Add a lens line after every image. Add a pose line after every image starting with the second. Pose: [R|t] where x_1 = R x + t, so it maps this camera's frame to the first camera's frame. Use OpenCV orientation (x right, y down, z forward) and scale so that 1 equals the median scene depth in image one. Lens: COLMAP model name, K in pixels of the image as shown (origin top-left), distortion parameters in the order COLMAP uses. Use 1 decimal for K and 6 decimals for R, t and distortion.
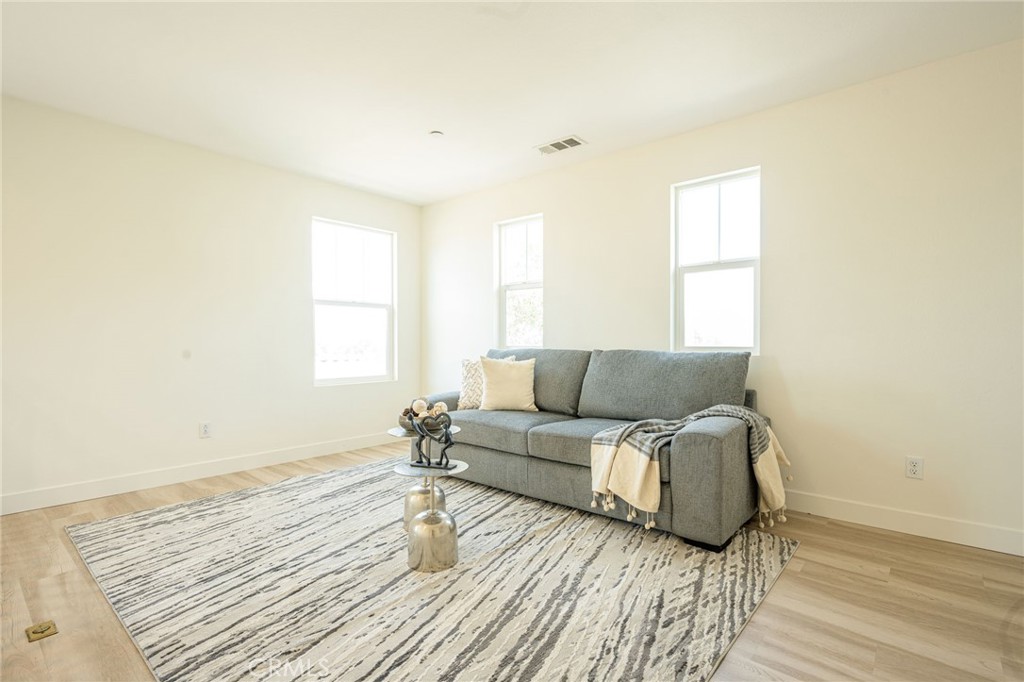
lens RADIAL K [[485.5, 0, 512.8], [0, 485.5, 344.2], [0, 0, 1]] dist [-0.001606, 0.000343]
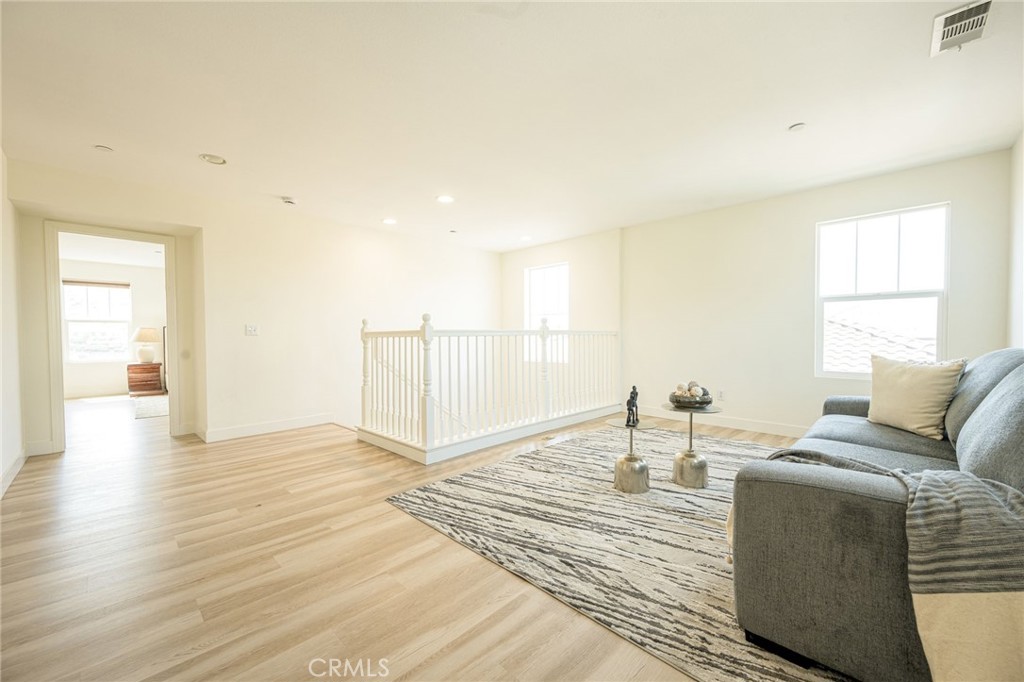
lens RADIAL K [[411.1, 0, 509.6], [0, 411.1, 347.5], [0, 0, 1]] dist [0.002555, -0.000019]
pose [[-0.076036, 0.027454, -0.996727, 1.203629], [-0.016268, 0.999454, 0.028771, 0.009870], [0.996972, 0.018403, -0.075548, 0.835300]]
